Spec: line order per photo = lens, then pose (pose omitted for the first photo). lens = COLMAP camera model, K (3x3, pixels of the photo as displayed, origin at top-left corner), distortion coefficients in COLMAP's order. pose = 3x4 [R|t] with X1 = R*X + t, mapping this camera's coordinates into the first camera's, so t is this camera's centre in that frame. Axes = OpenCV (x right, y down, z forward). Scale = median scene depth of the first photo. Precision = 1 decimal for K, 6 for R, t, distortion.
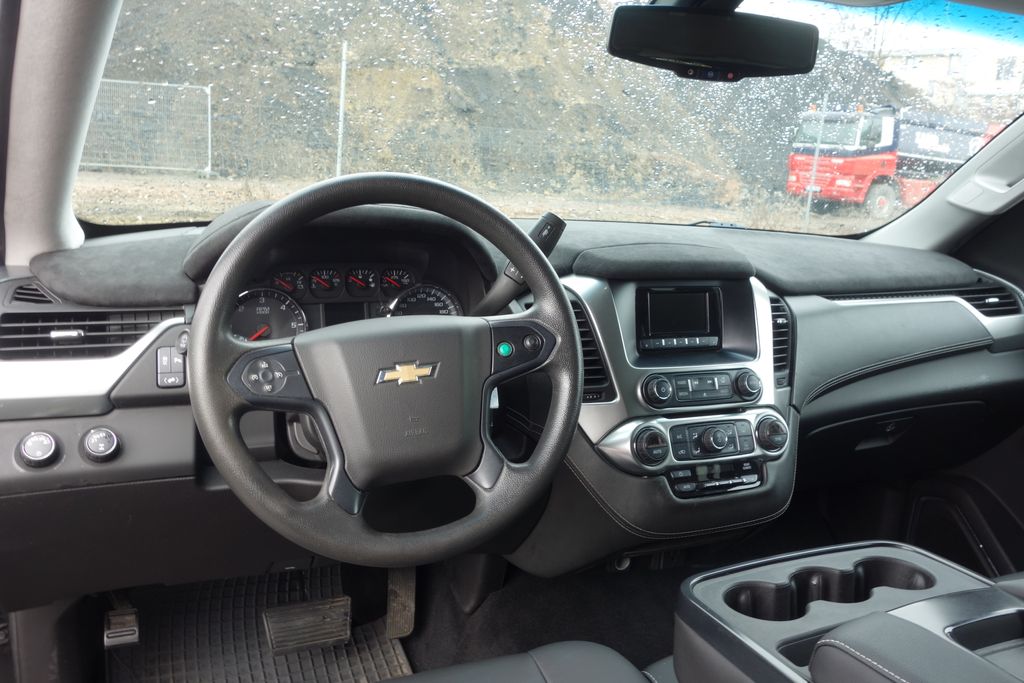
lens RADIAL K [[815.9, 0, 507.8], [0, 815.9, 331.8], [0, 0, 1]] dist [-0.005805, 0.001083]
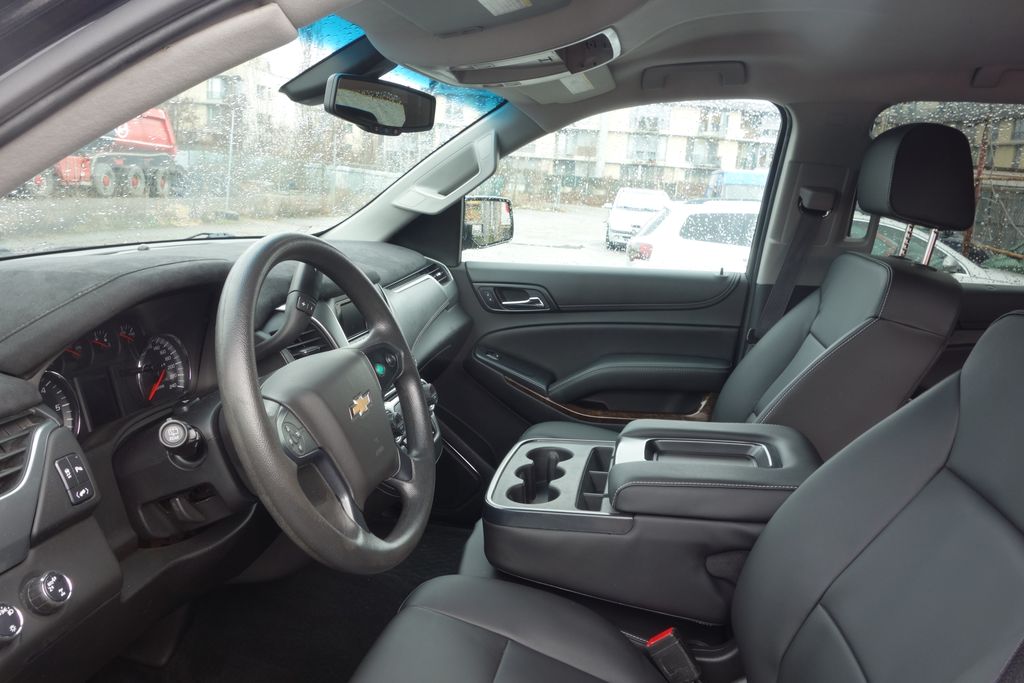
lens RADIAL K [[815.9, 0, 518.7], [0, 815.9, 339.2], [0, 0, 1]] dist [-0.005805, 0.001083]
pose [[0.553468, -0.190633, 0.810760, -0.691990], [0.156415, 0.979923, 0.123631, -0.111770], [-0.818051, 0.058390, 0.572174, 0.106335]]
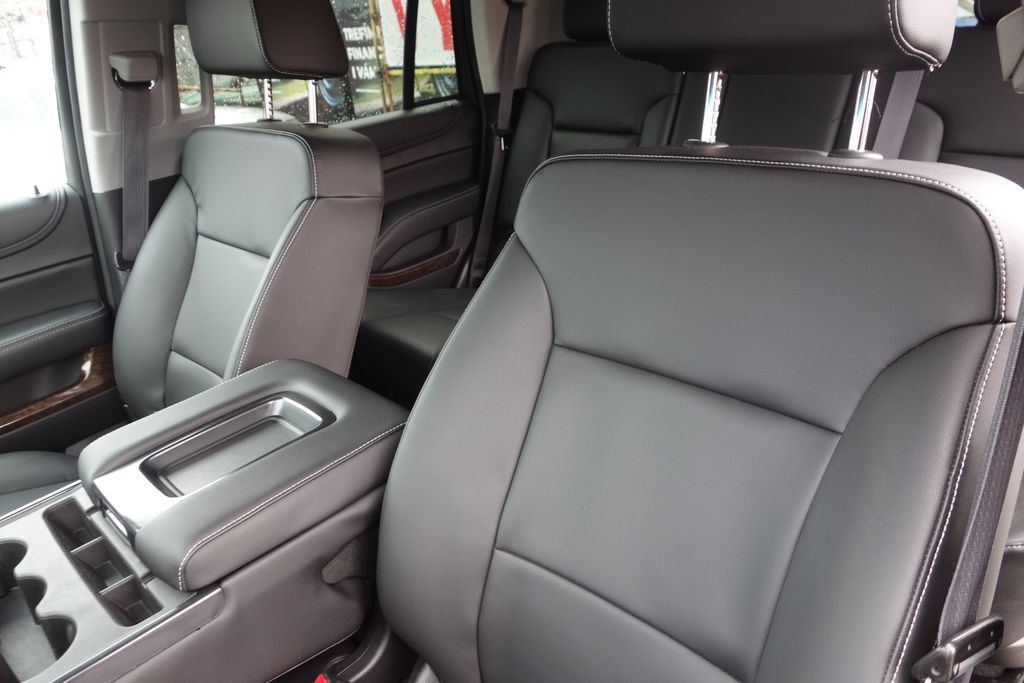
lens RADIAL K [[815.9, 0, 522.1], [0, 815.9, 334.5], [0, 0, 1]] dist [-0.005805, 0.001083]
pose [[-0.350187, -0.377589, 0.857202, -0.409037], [0.262276, 0.839015, 0.476724, -0.196352], [-0.899211, 0.391766, -0.194780, 0.432967]]
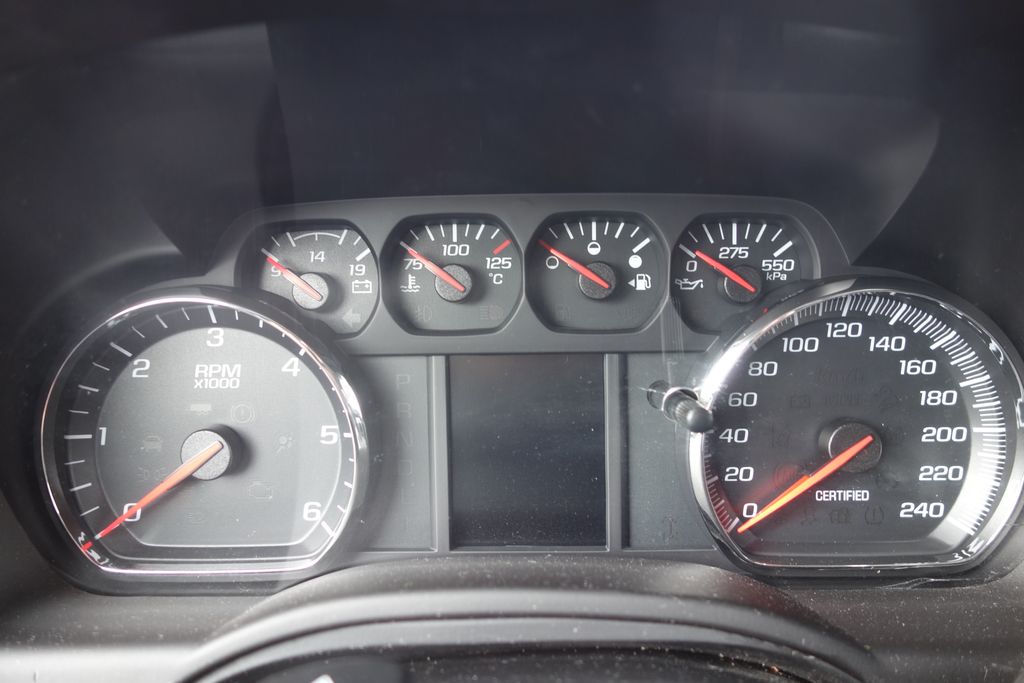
lens RADIAL K [[815.9, 0, 508.6], [0, 815.9, 342.6], [0, 0, 1]] dist [-0.005805, 0.001083]
pose [[0.915359, 0.058490, -0.398367, -0.108994], [-0.026575, 0.996012, 0.085174, -0.063079], [0.401760, -0.067378, 0.913263, 0.801986]]
